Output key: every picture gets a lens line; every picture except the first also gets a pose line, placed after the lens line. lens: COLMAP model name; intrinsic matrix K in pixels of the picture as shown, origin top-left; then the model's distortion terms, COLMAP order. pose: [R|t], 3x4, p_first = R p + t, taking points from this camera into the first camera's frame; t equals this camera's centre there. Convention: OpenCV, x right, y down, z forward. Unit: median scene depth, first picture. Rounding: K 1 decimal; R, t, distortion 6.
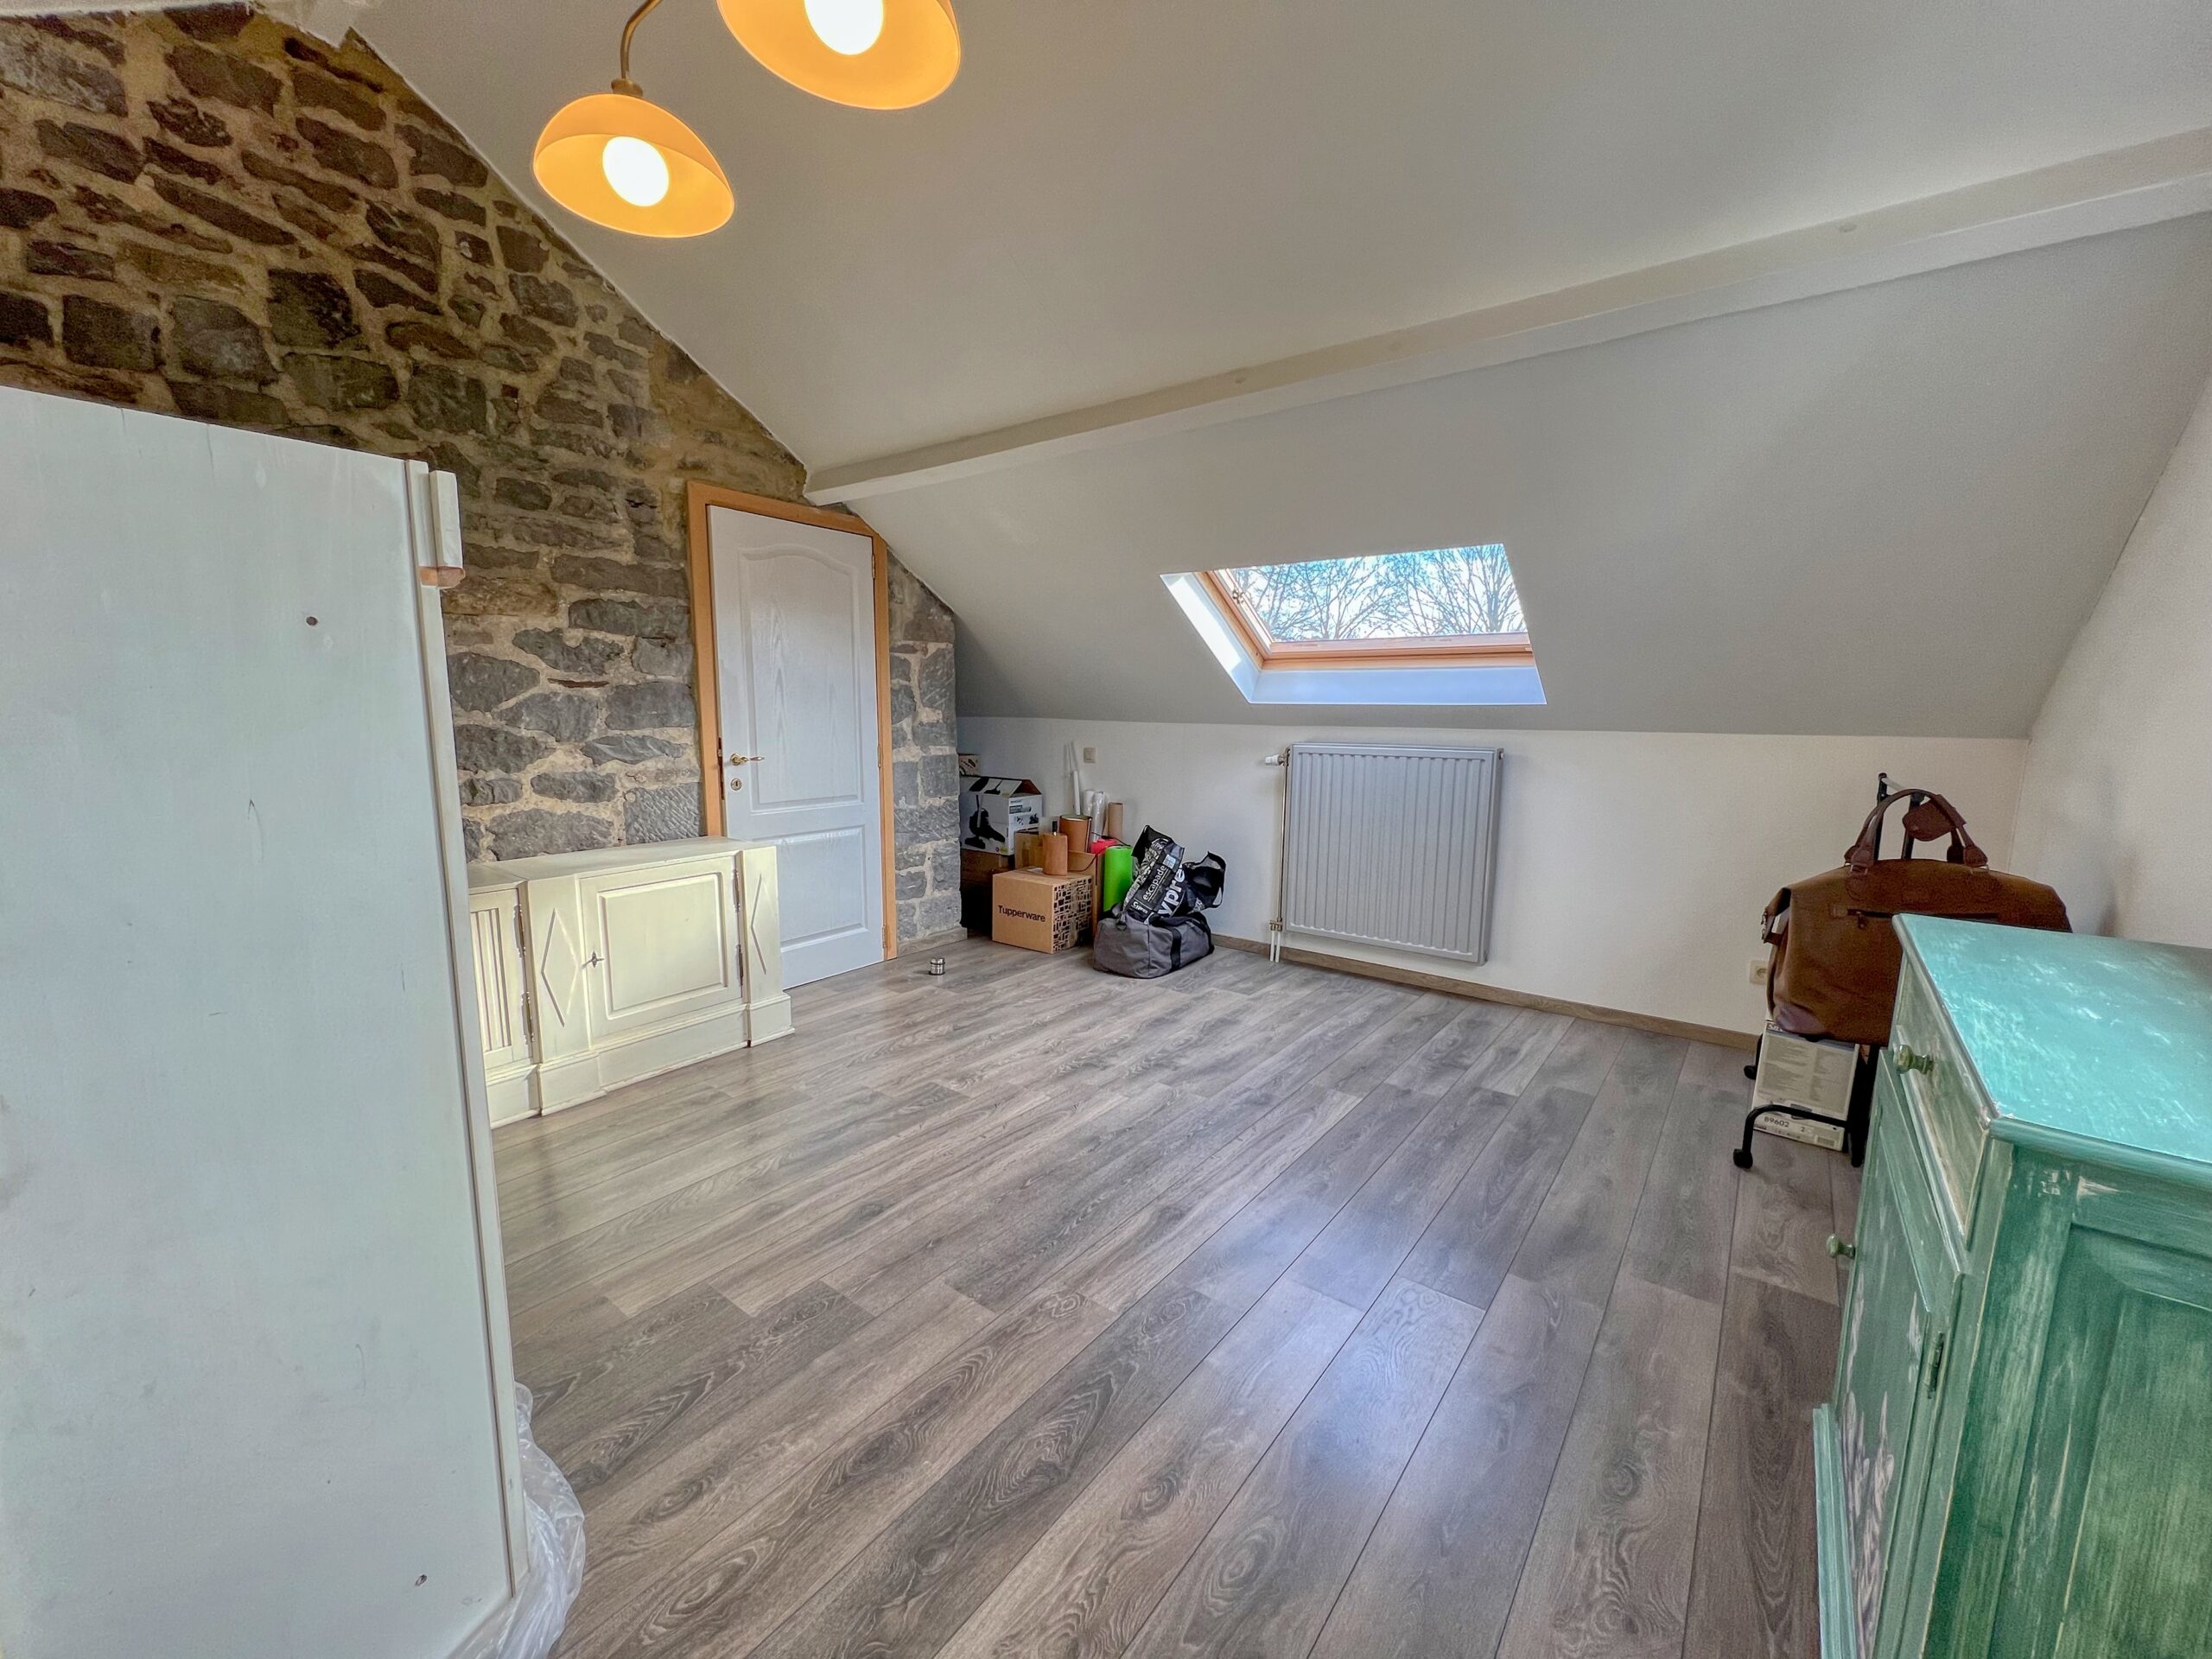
lens RADIAL K [[889.7, 0, 1100.5], [0, 889.7, 829.7], [0, 0, 1]] dist [-0.001091, 0.000171]
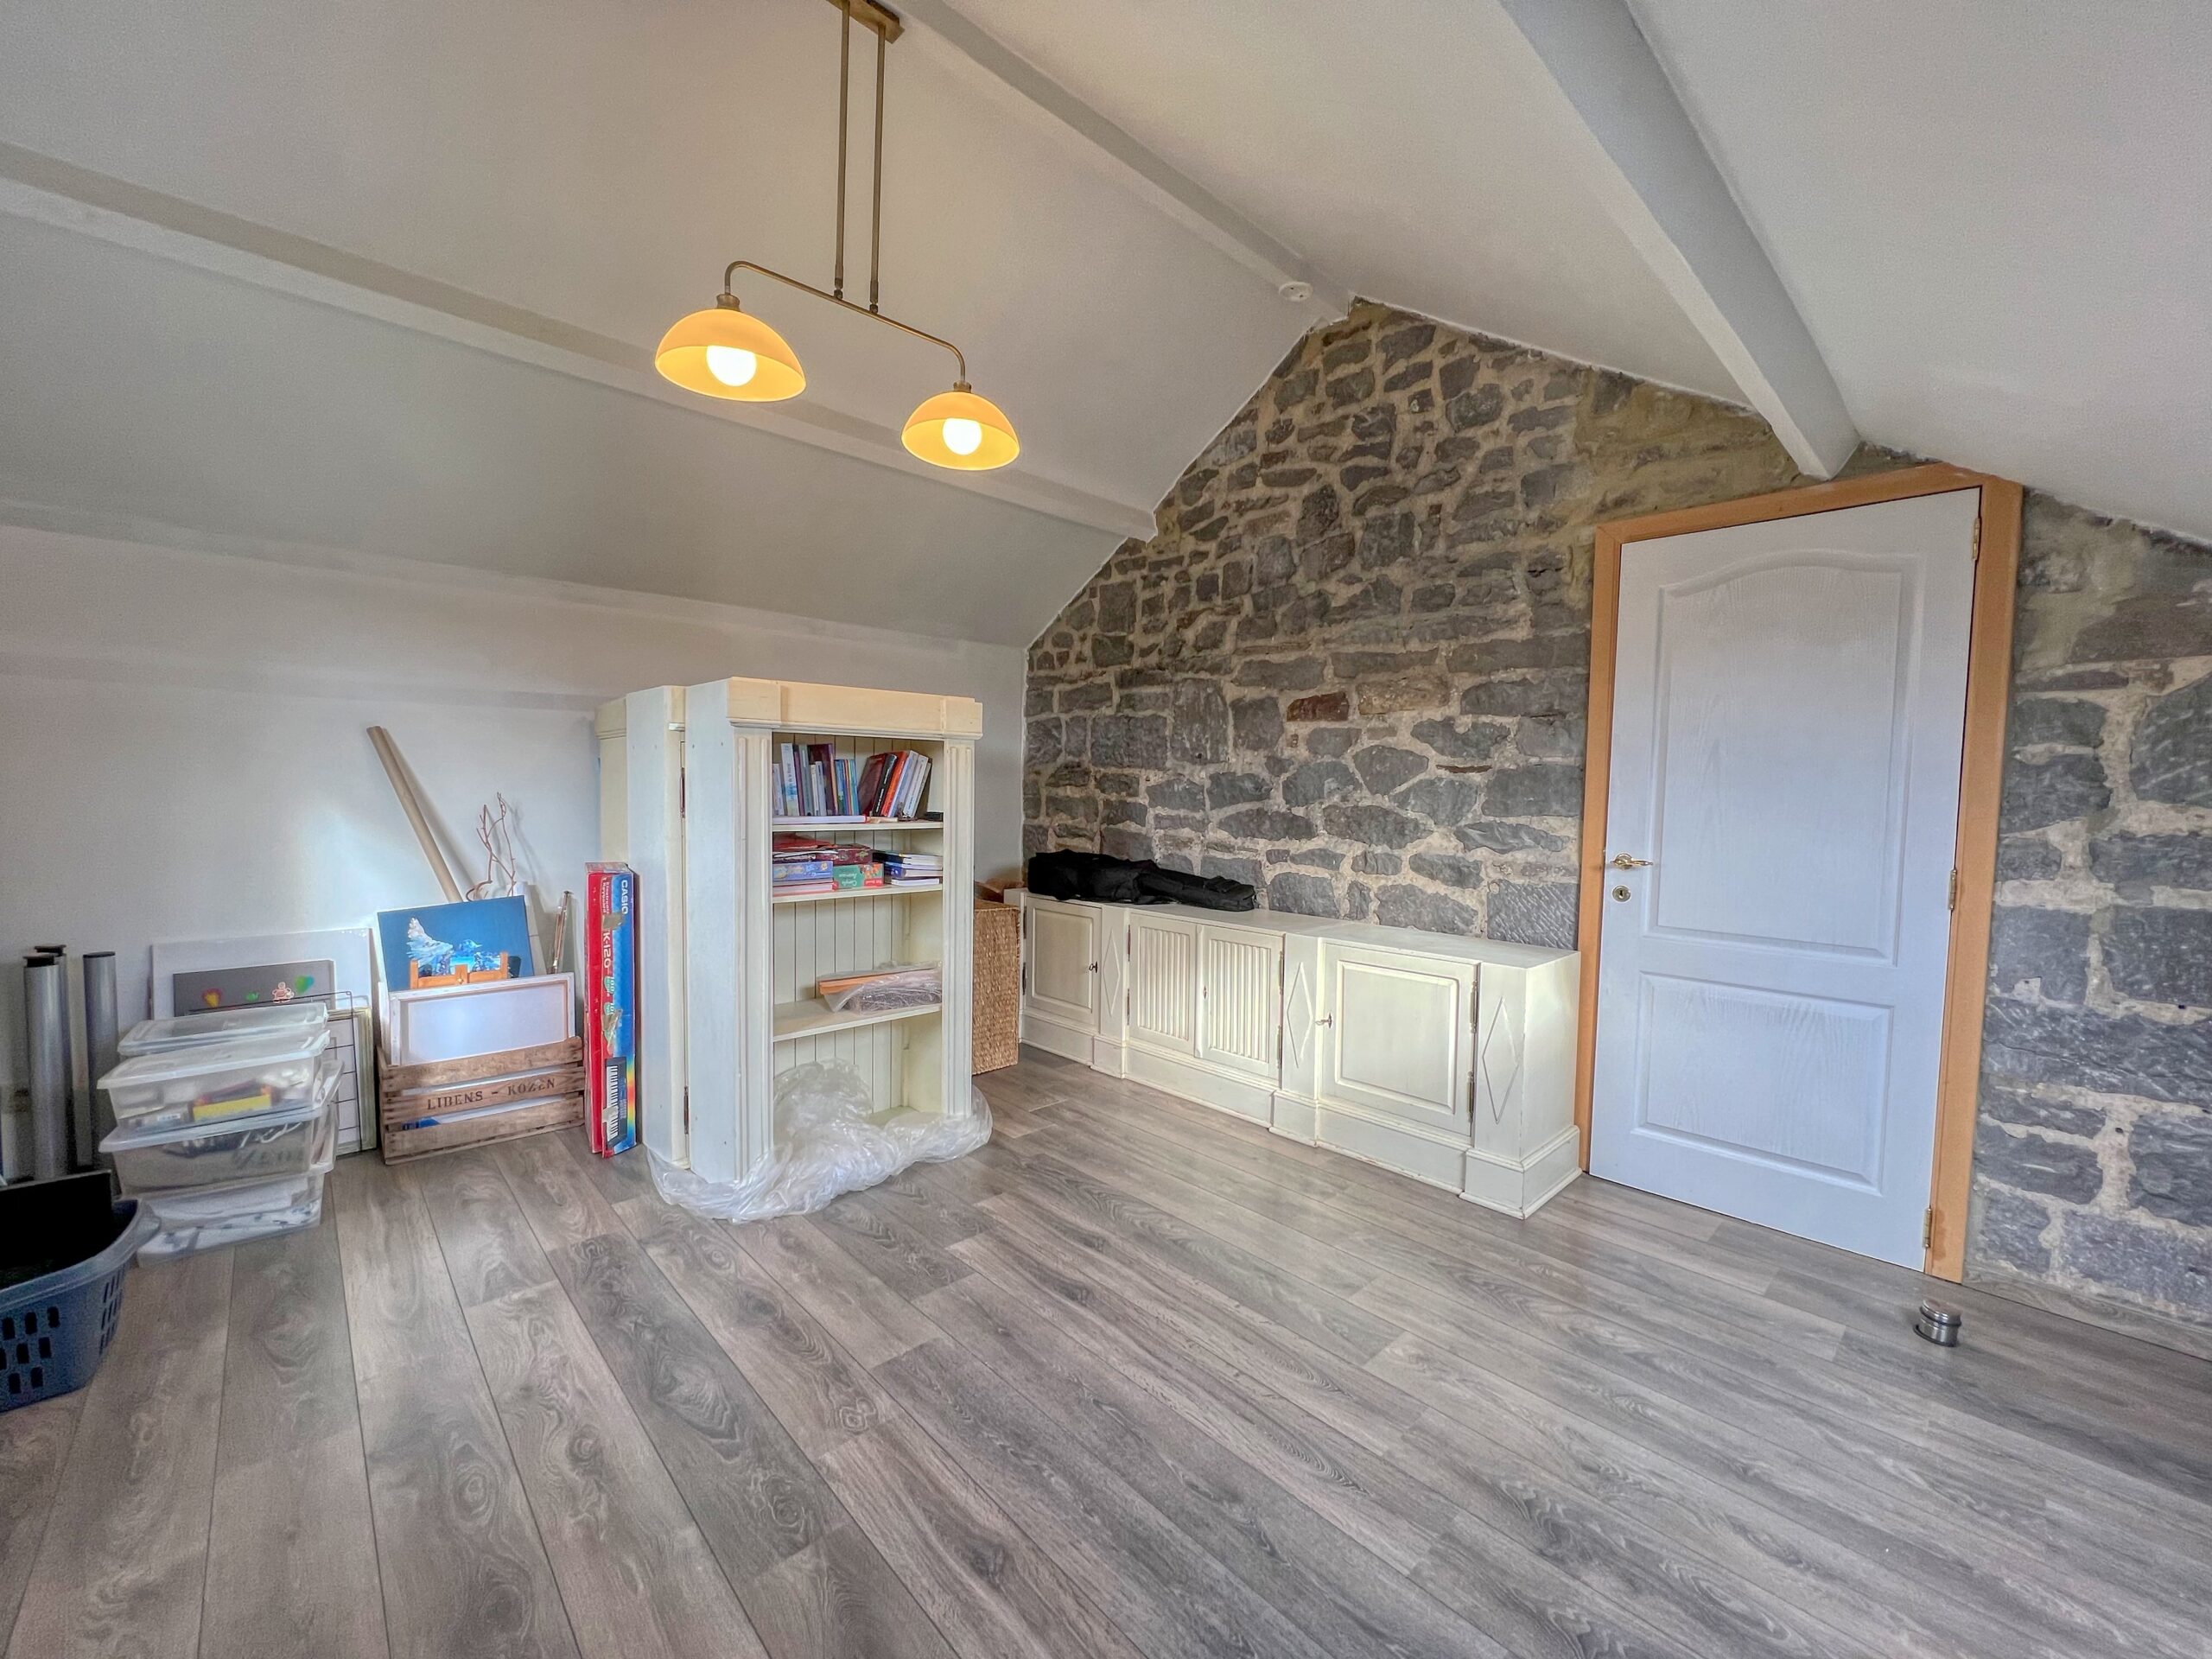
lens RADIAL K [[889.7, 0, 1100.5], [0, 889.7, 829.7], [0, 0, 1]] dist [-0.001091, 0.000171]
pose [[-0.164184, 0.038821, -0.985666, 0.480881], [-0.152459, 0.986220, 0.064238, -0.099269], [0.974577, 0.160820, -0.156003, 0.774485]]
